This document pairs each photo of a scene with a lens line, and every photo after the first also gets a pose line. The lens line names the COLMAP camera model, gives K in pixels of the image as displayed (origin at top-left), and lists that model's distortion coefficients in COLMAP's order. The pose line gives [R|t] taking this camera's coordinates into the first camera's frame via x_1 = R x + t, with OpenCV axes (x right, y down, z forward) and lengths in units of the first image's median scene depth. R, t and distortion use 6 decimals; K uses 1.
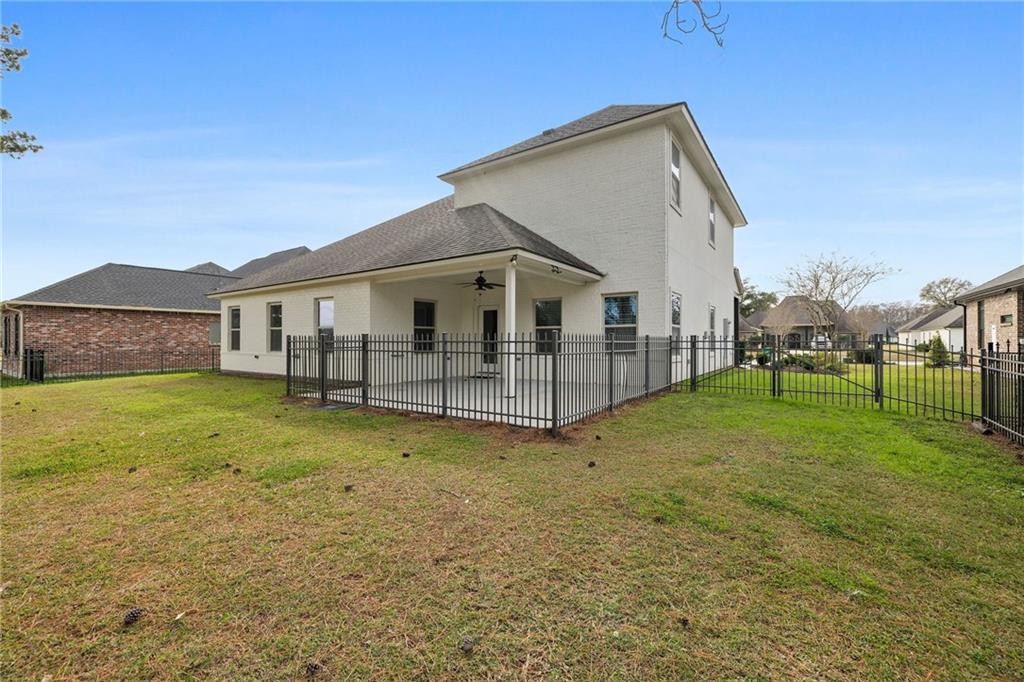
lens RADIAL K [[428.4, 0, 512.0], [0, 428.4, 341.0], [0, 0, 1]] dist [0.001810, 0.000121]
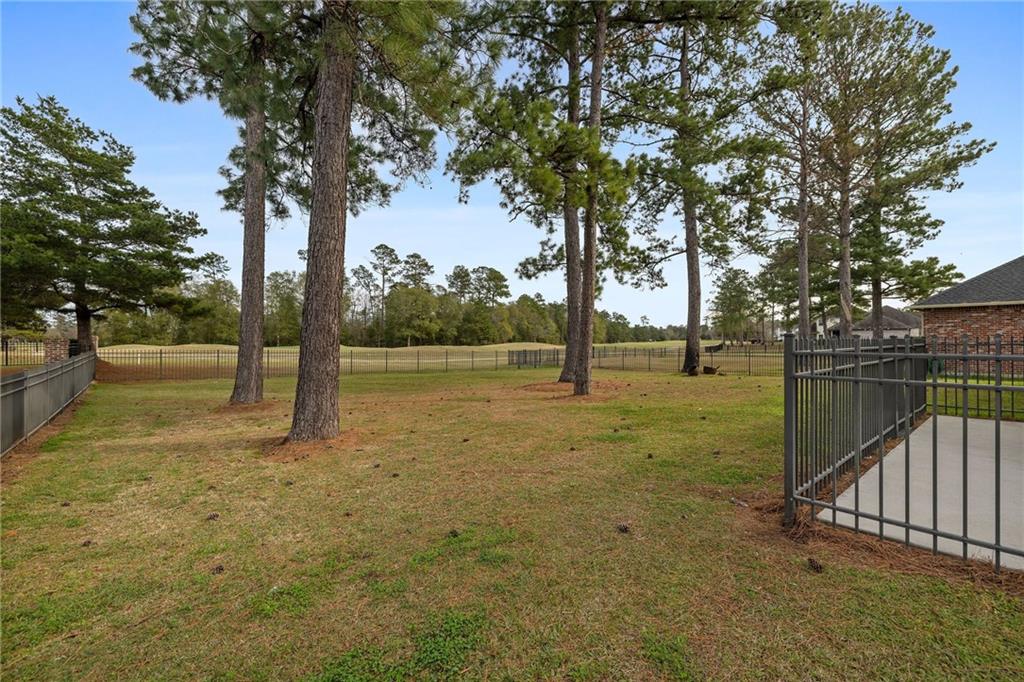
lens RADIAL K [[428.4, 0, 512.0], [0, 428.4, 341.0], [0, 0, 1]] dist [0.001810, 0.000121]
pose [[-0.247600, 0.002191, -0.968860, 0.187787], [0.006509, 0.999979, 0.000598, -0.006875], [0.968841, -0.006159, -0.247609, 0.221510]]
